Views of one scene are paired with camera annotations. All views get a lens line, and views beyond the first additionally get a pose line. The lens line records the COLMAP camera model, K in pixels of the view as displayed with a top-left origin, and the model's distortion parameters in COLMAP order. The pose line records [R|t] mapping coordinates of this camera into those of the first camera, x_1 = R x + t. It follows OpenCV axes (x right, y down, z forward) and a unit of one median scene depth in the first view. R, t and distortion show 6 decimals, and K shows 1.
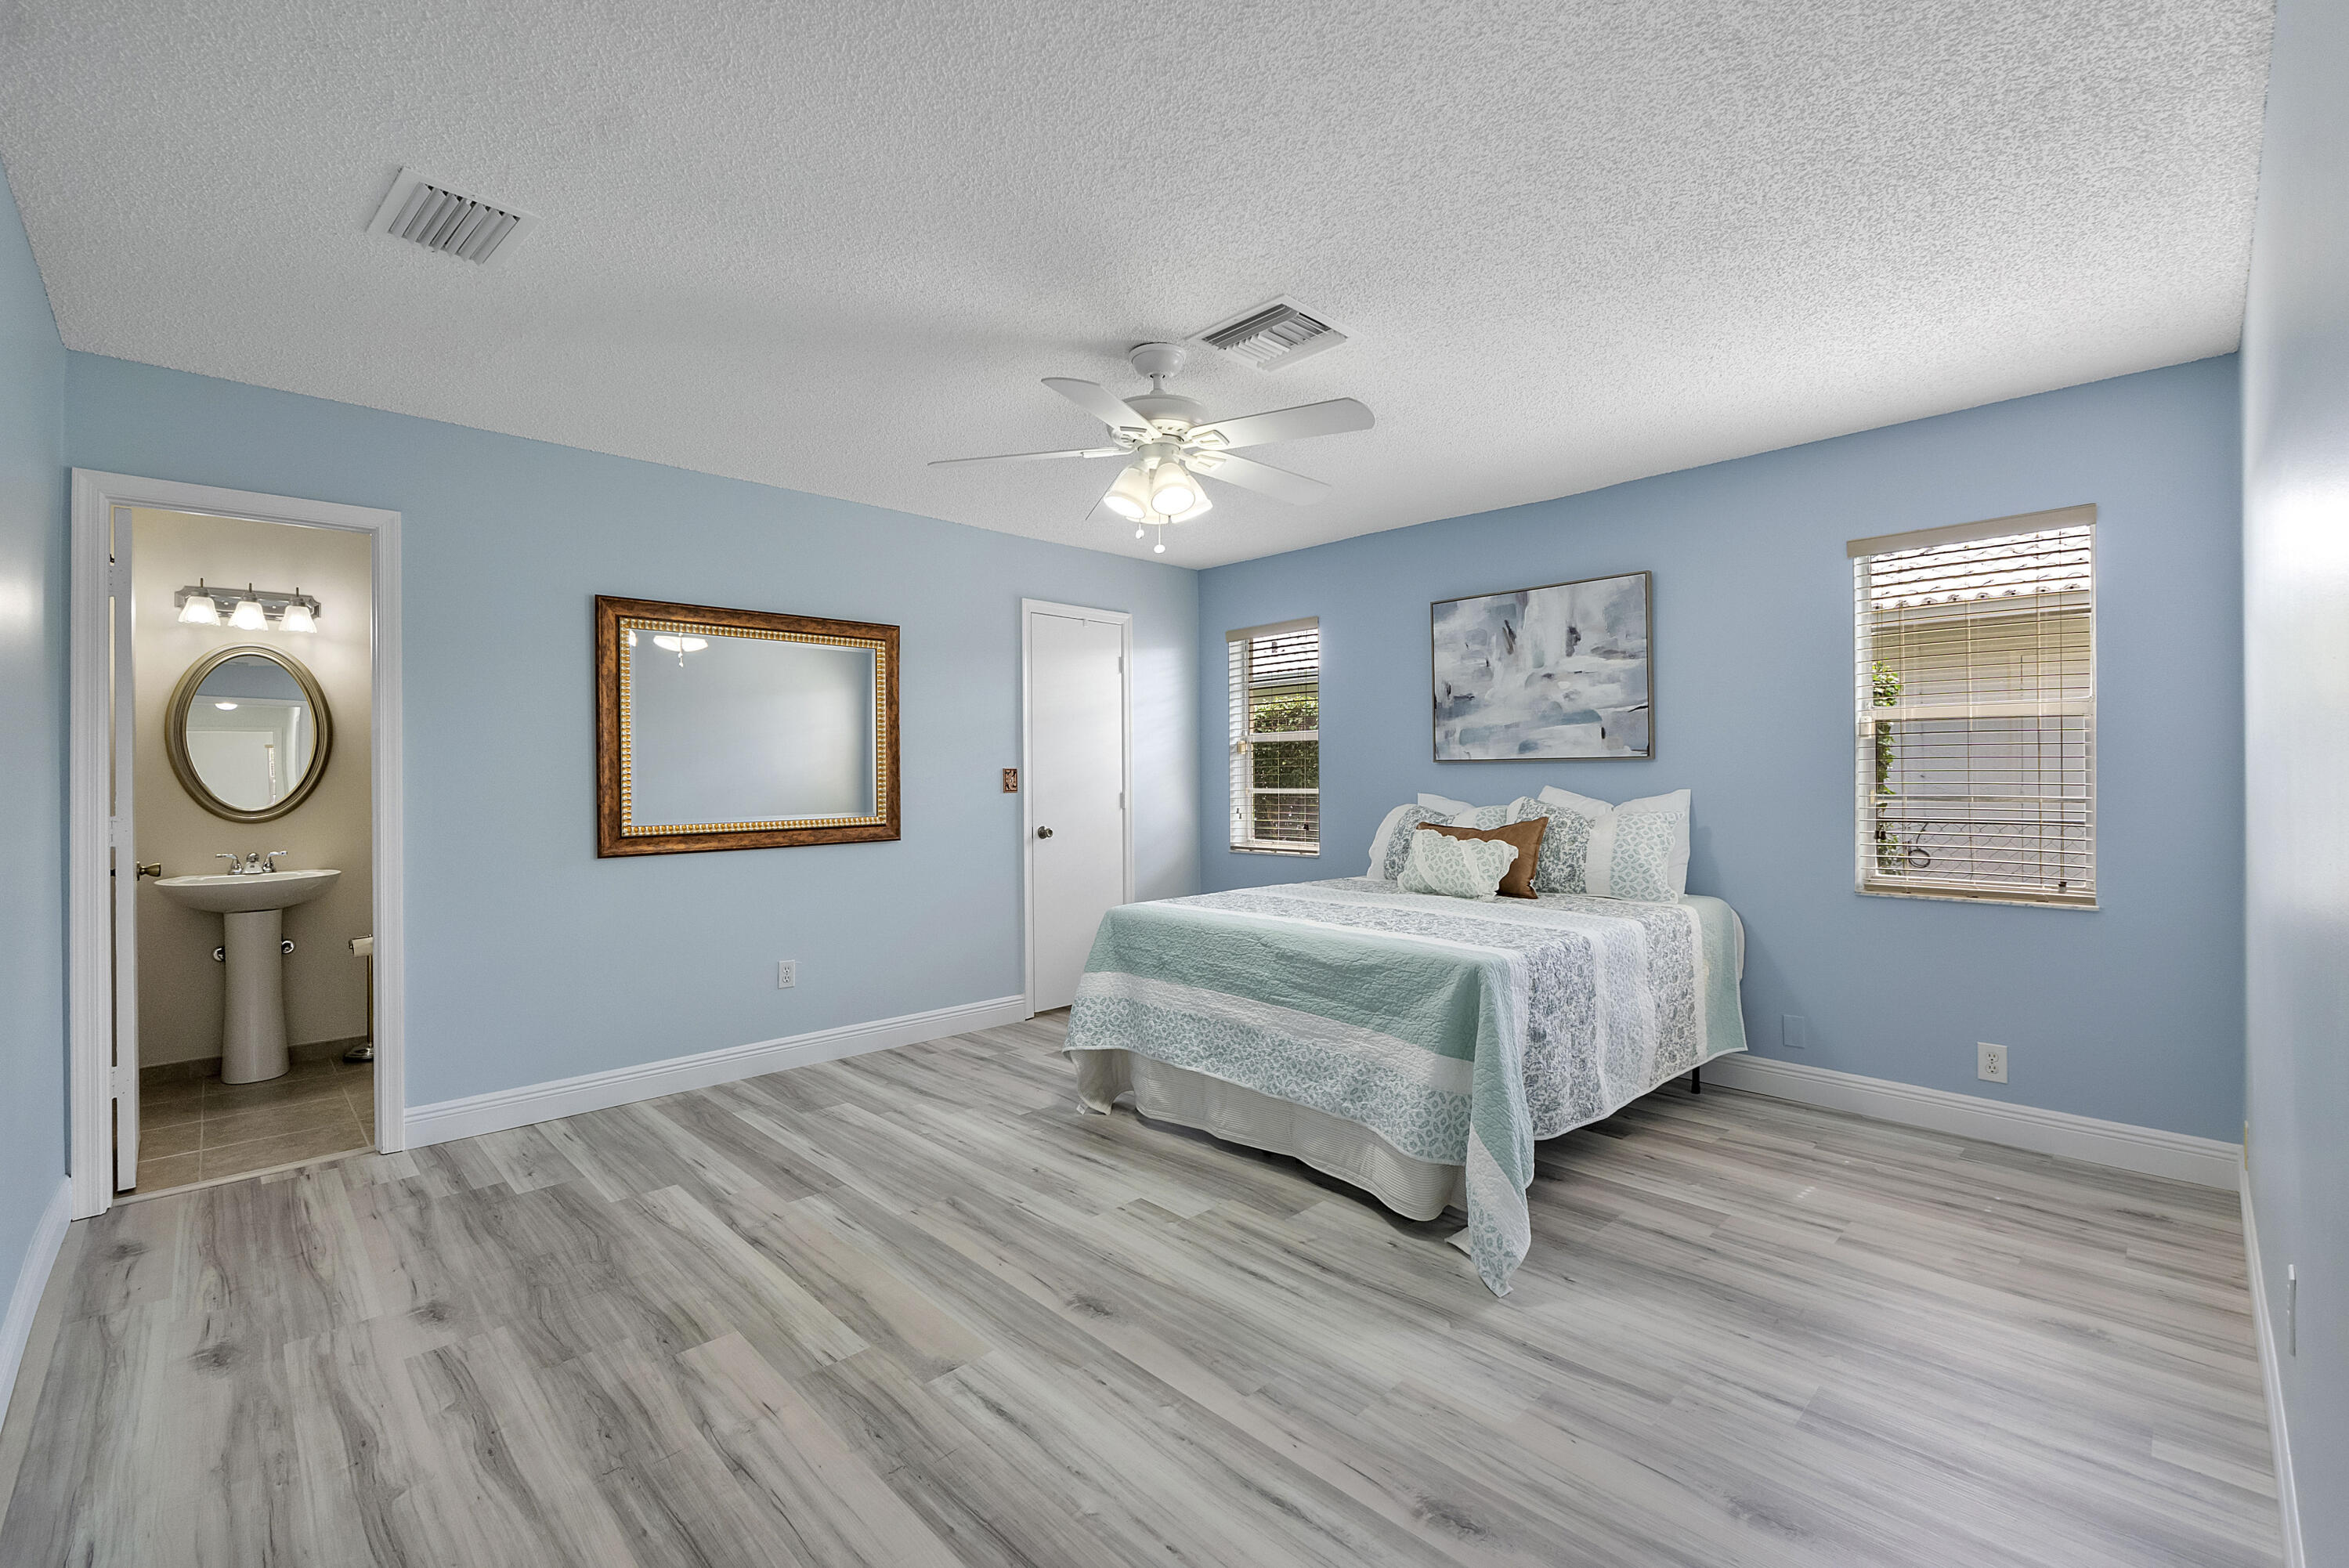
lens RADIAL K [[1003.6, 0, 1173.3], [0, 1003.6, 761.7], [0, 0, 1]] dist [-0.003255, -0.000027]
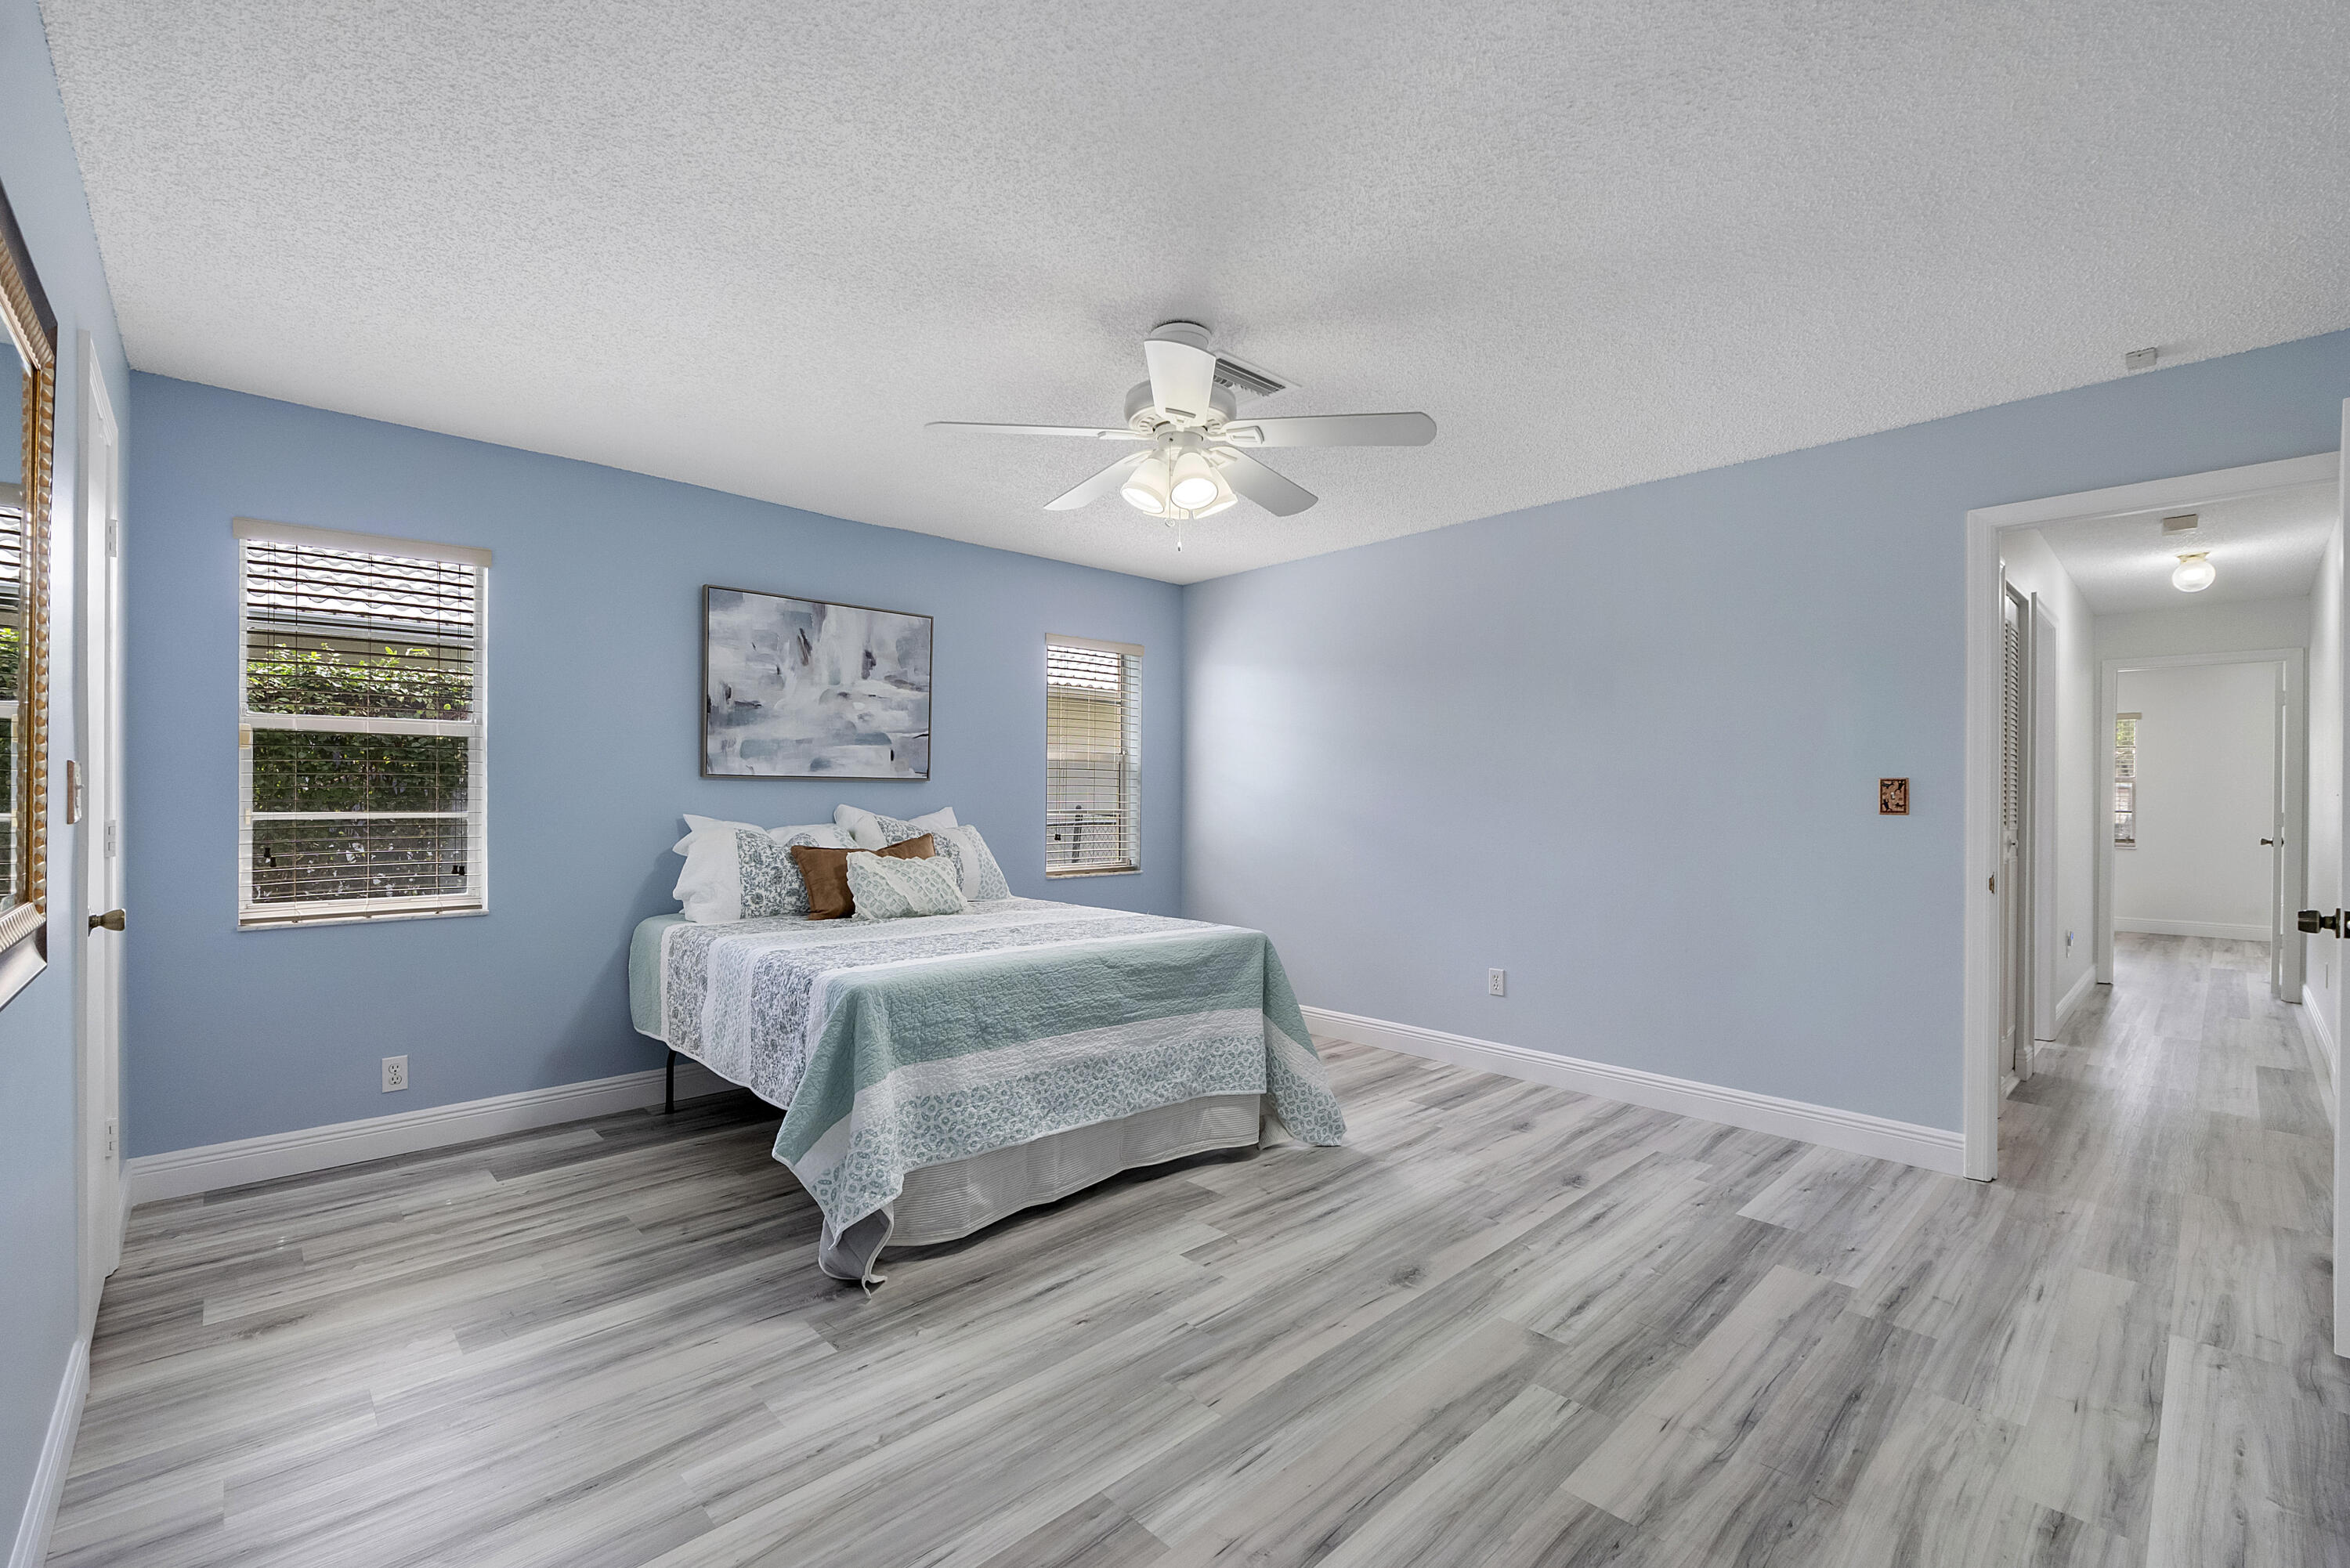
lens RADIAL K [[999.7, 0, 1182.9], [0, 999.7, 780.4], [0, 0, 1]] dist [-0.005605, -0.000097]
pose [[0.007988, 0.022475, 0.999715, -0.746734], [-0.020107, 0.999549, -0.022310, 0.018749], [-0.999766, -0.019923, 0.008437, 0.784260]]
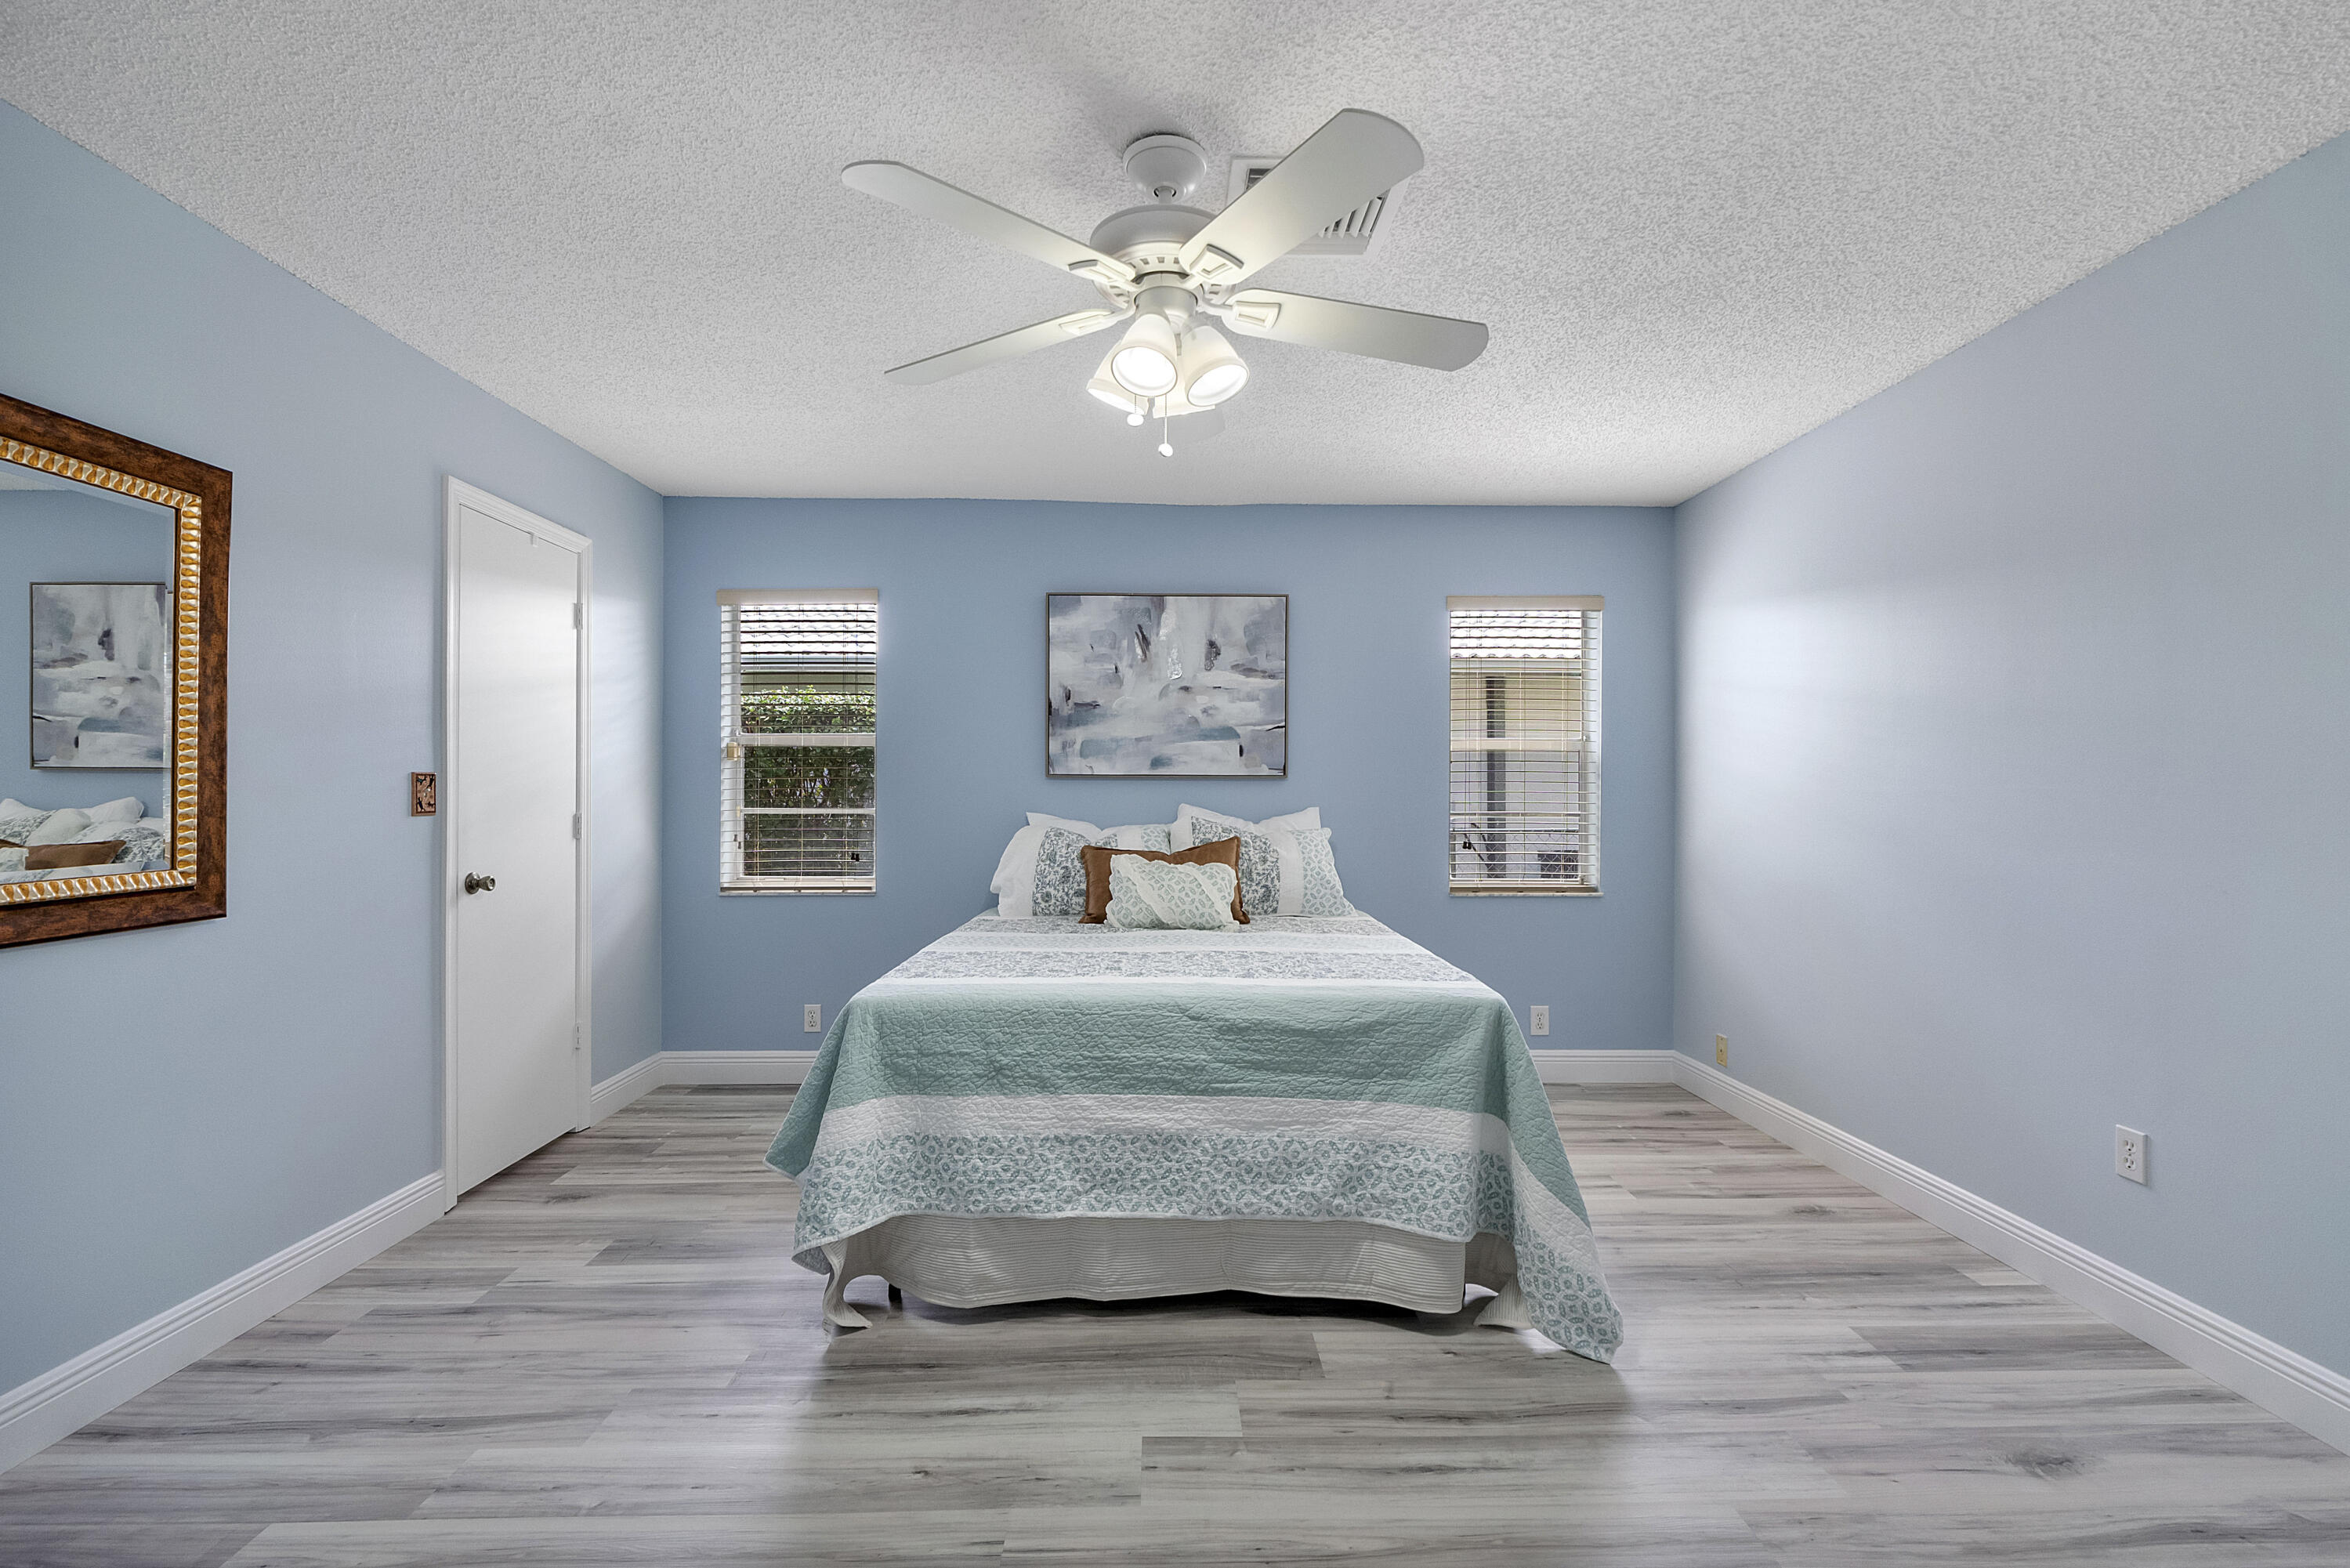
lens RADIAL K [[999.8, 0, 1182.9], [0, 999.8, 780.4], [0, 0, 1]] dist [-0.005605, -0.000097]
pose [[0.678745, 0.017411, 0.734167, -0.390900], [-0.017886, 0.999814, -0.007176, 0.010320], [-0.734156, -0.008260, 0.678931, 0.428018]]
